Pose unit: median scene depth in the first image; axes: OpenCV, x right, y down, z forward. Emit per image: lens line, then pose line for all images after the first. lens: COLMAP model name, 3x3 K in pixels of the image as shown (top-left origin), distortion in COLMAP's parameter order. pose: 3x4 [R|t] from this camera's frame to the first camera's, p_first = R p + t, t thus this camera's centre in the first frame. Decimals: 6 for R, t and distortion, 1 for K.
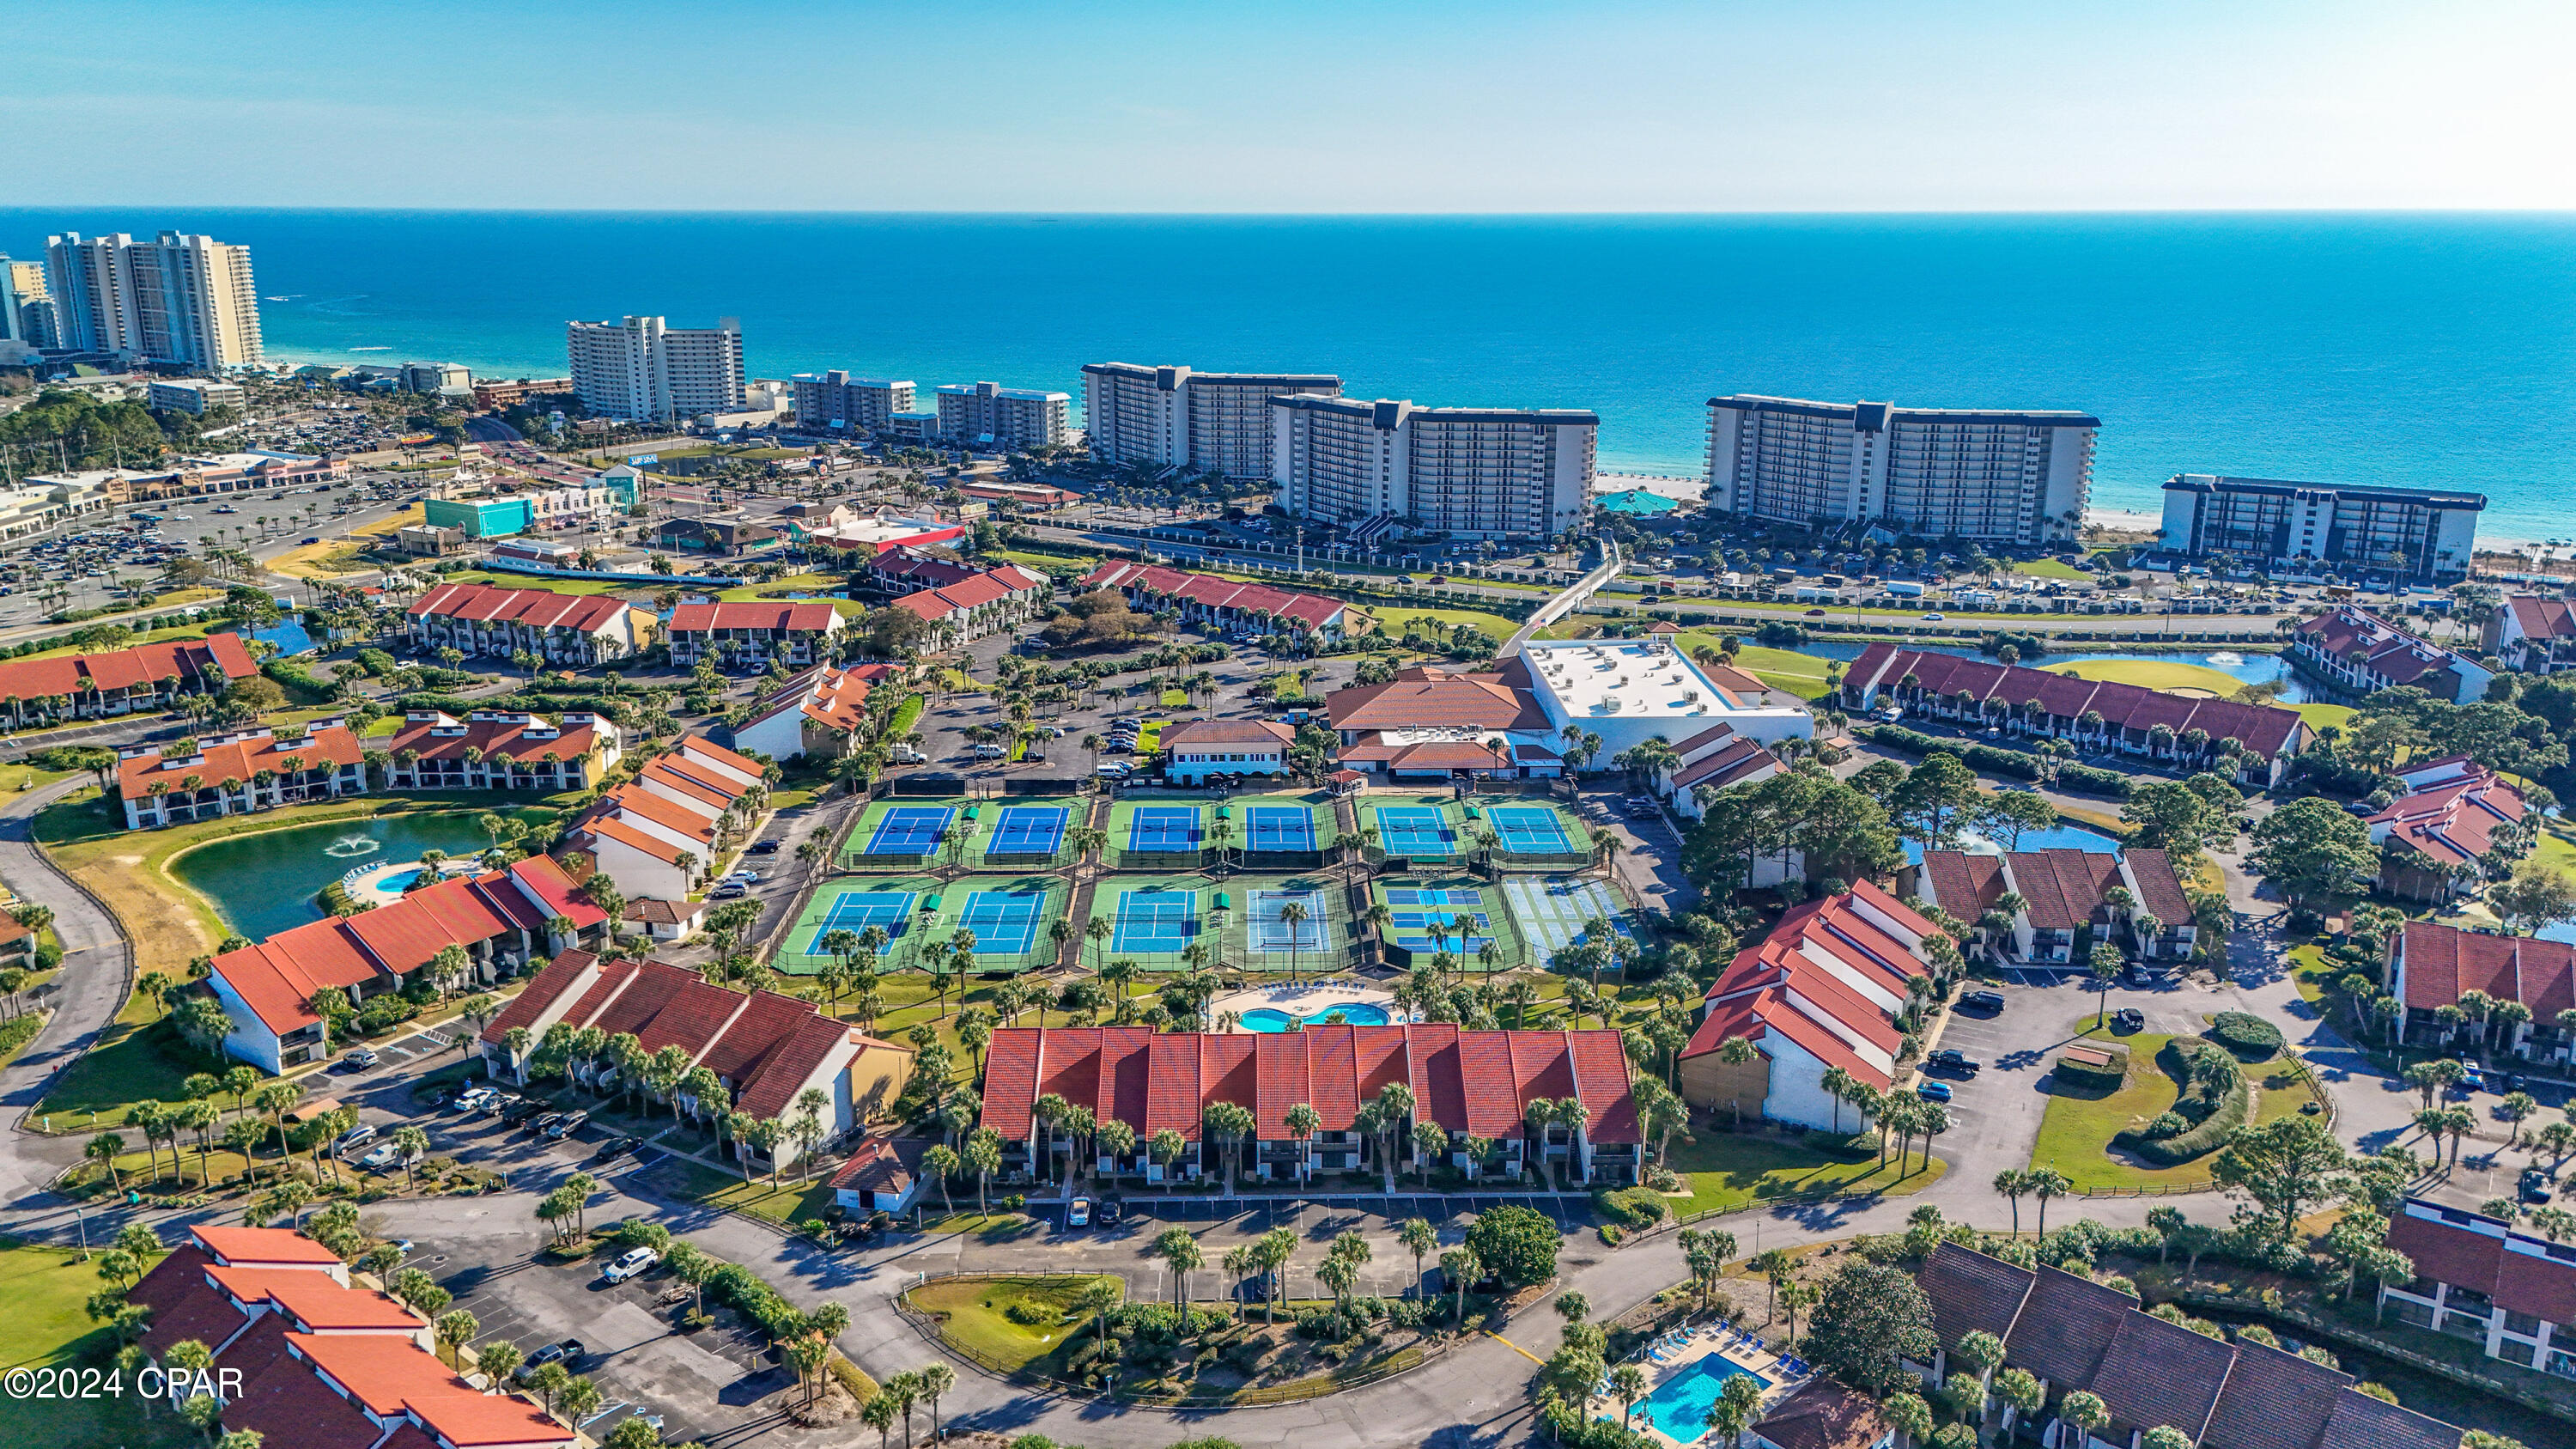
lens RADIAL K [[1890.3, 0, 1279.7], [0, 1890.3, 714.3], [0, 0, 1]] dist [0.083711, -0.080313]
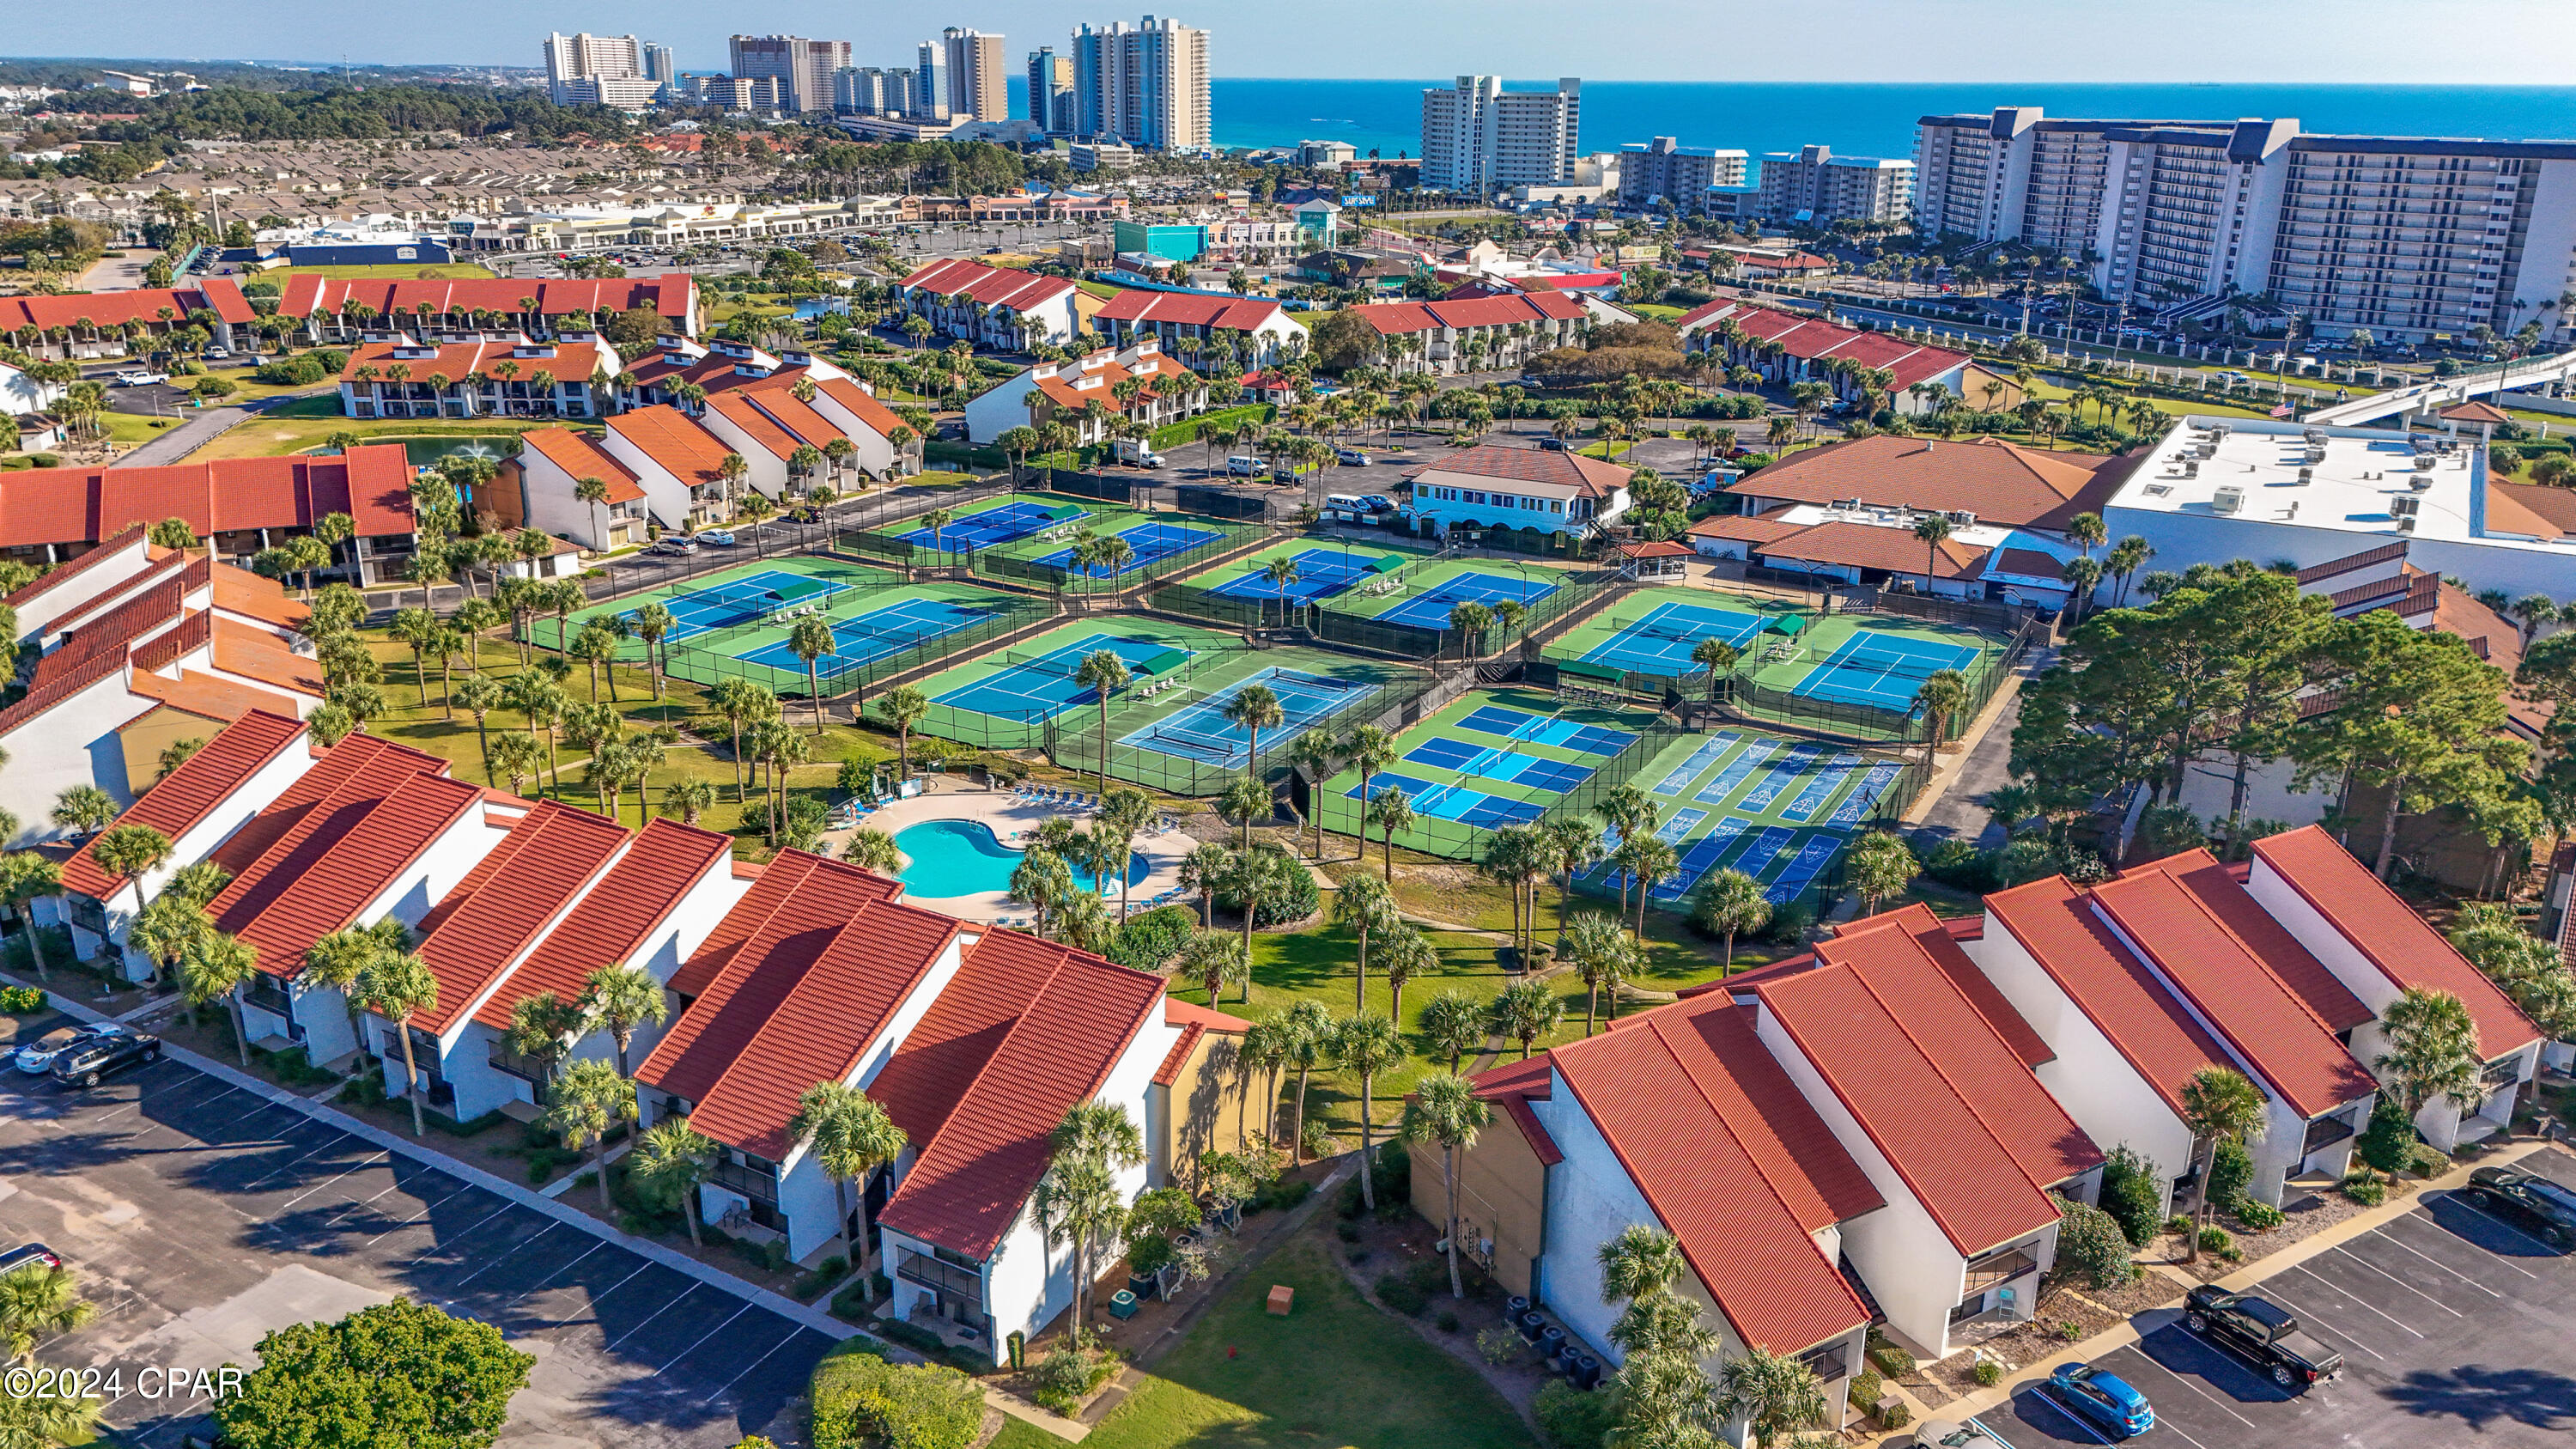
lens RADIAL K [[1904.1, 0, 1285.1], [0, 1904.1, 674.6], [0, 0, 1]] dist [0.093828, -0.091418]
pose [[0.850153, 0.165719, -0.499777, 0.277870], [-0.146055, 0.986153, 0.078546, 0.046439], [0.505874, 0.006219, 0.862585, 0.464098]]
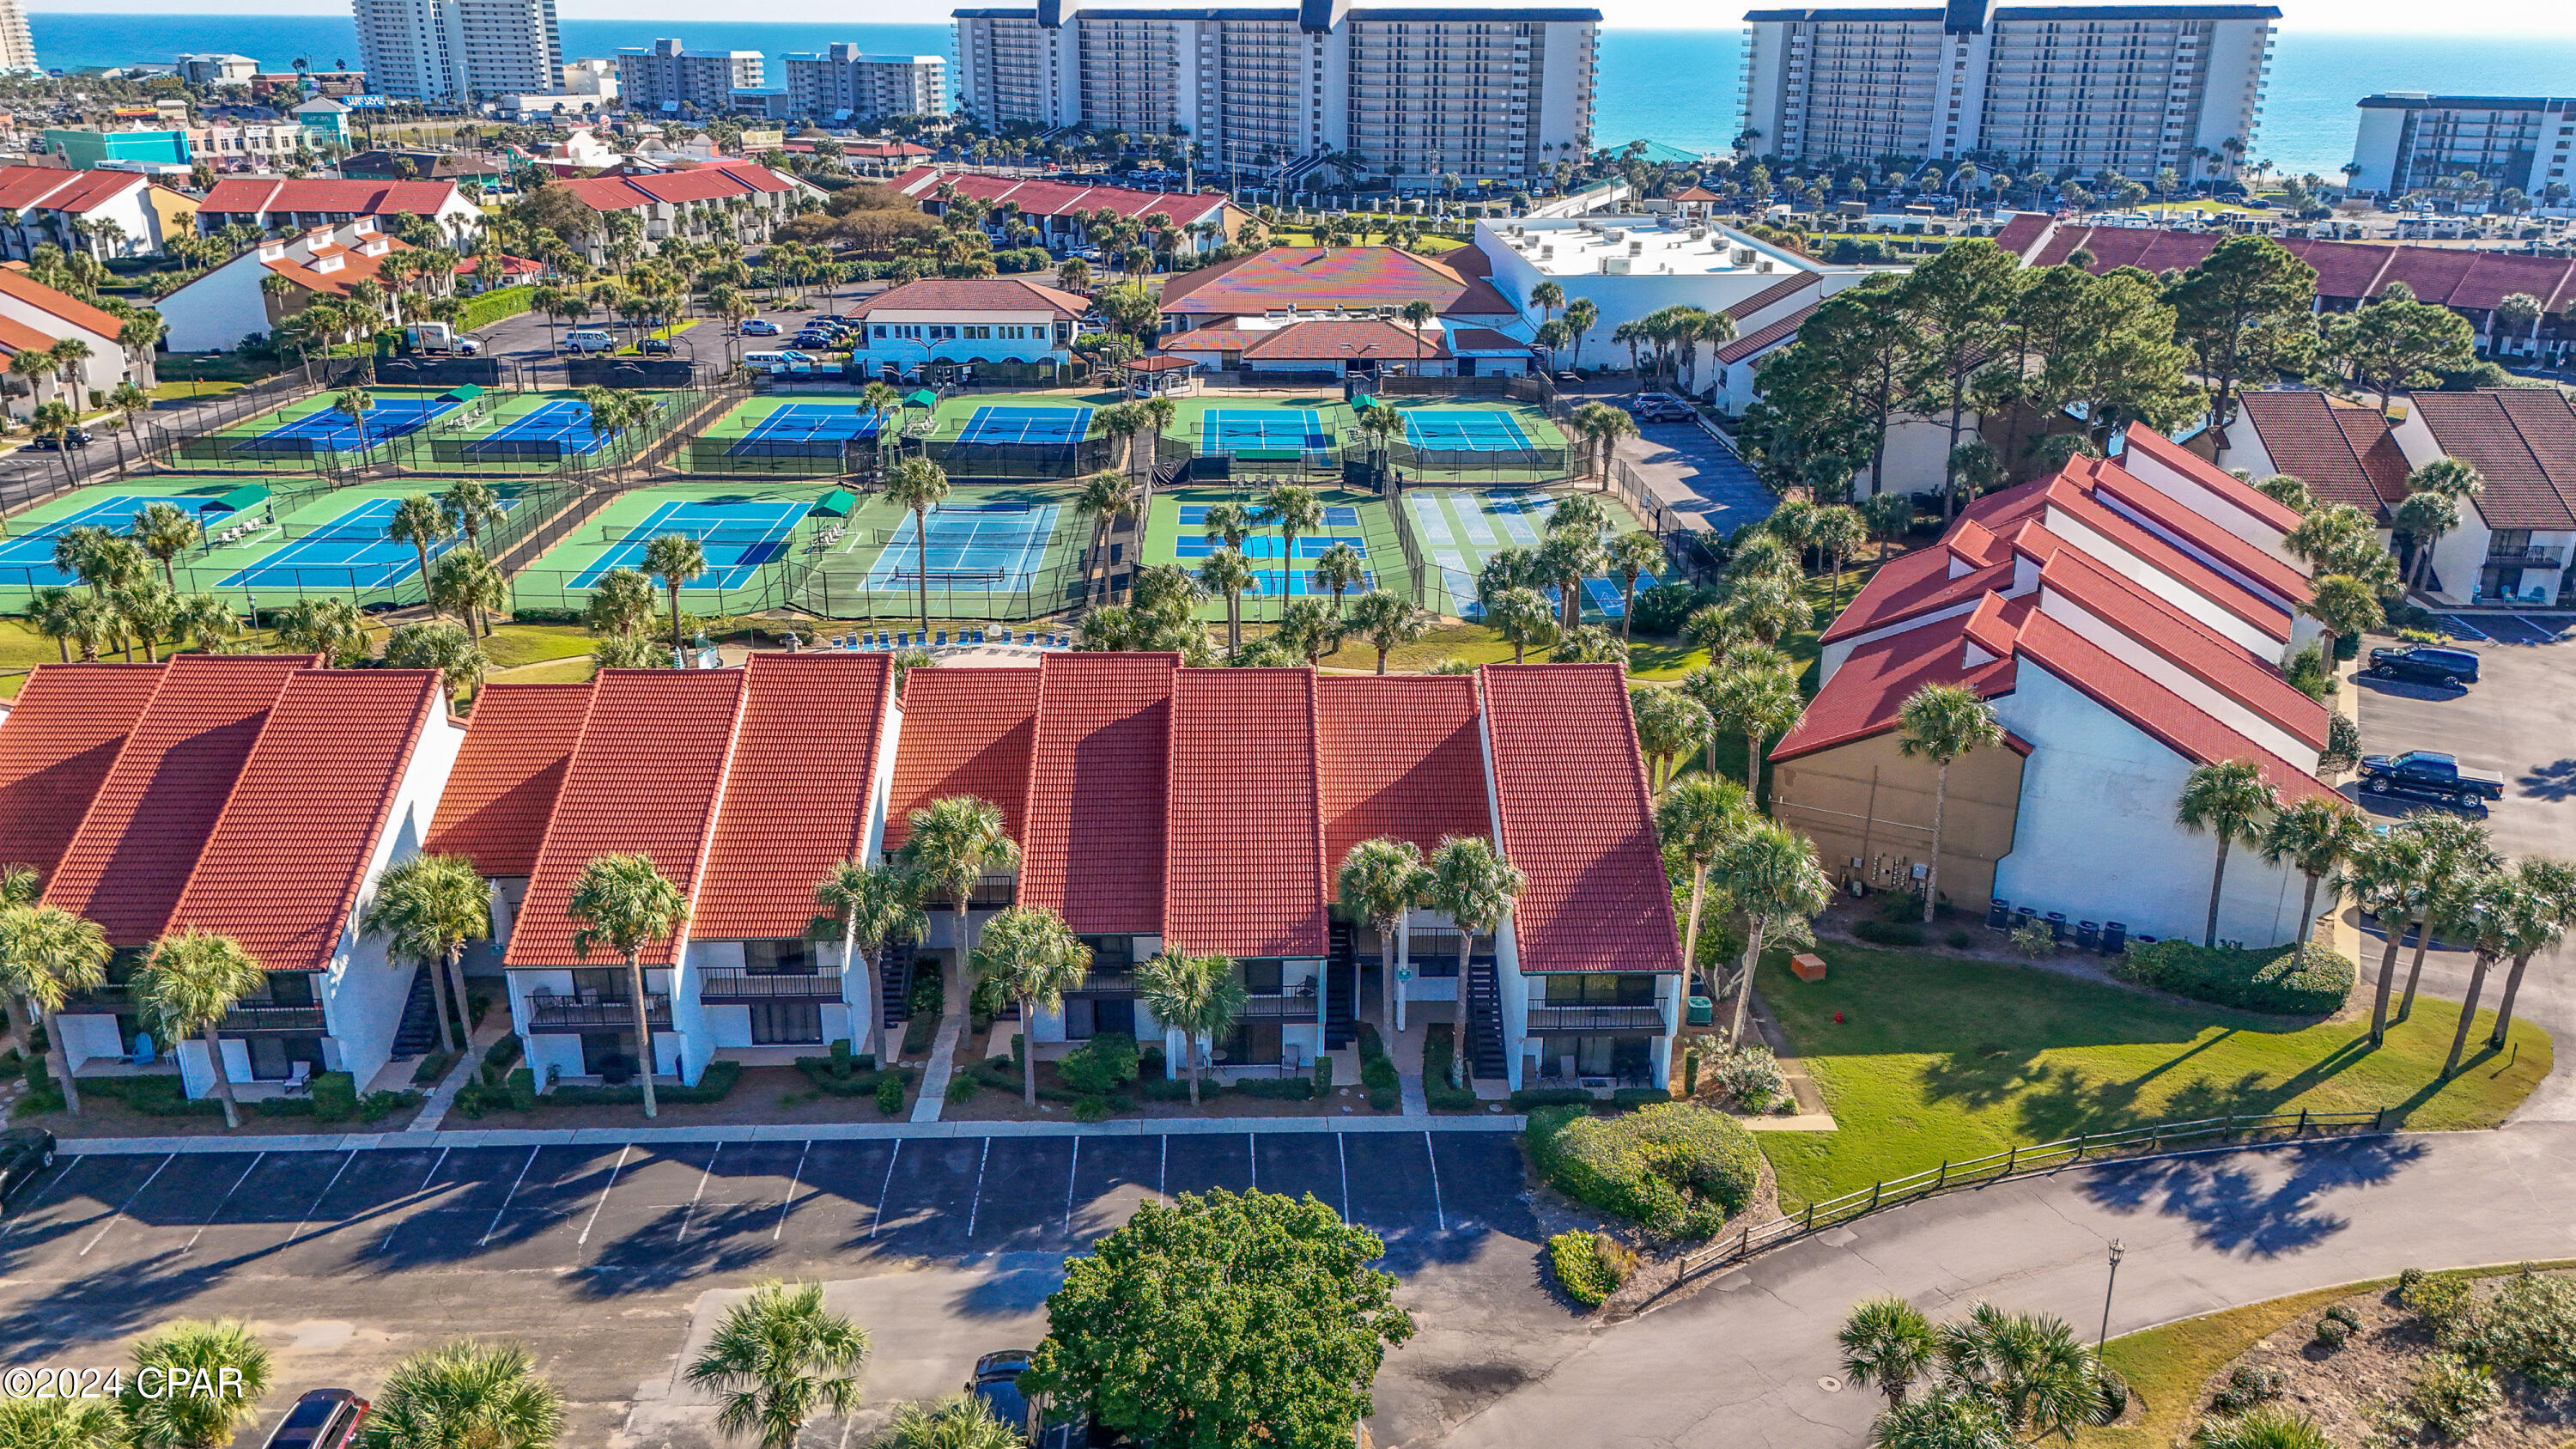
lens RADIAL K [[1894.6, 0, 1280.6], [0, 1894.6, 717.6], [0, 0, 1]] dist [0.061597, -0.045767]
pose [[0.999990, 0.003220, 0.003067, 0.079910], [-0.003477, 0.996149, 0.087604, 0.102182], [-0.002773, -0.087613, 0.996151, 0.452260]]
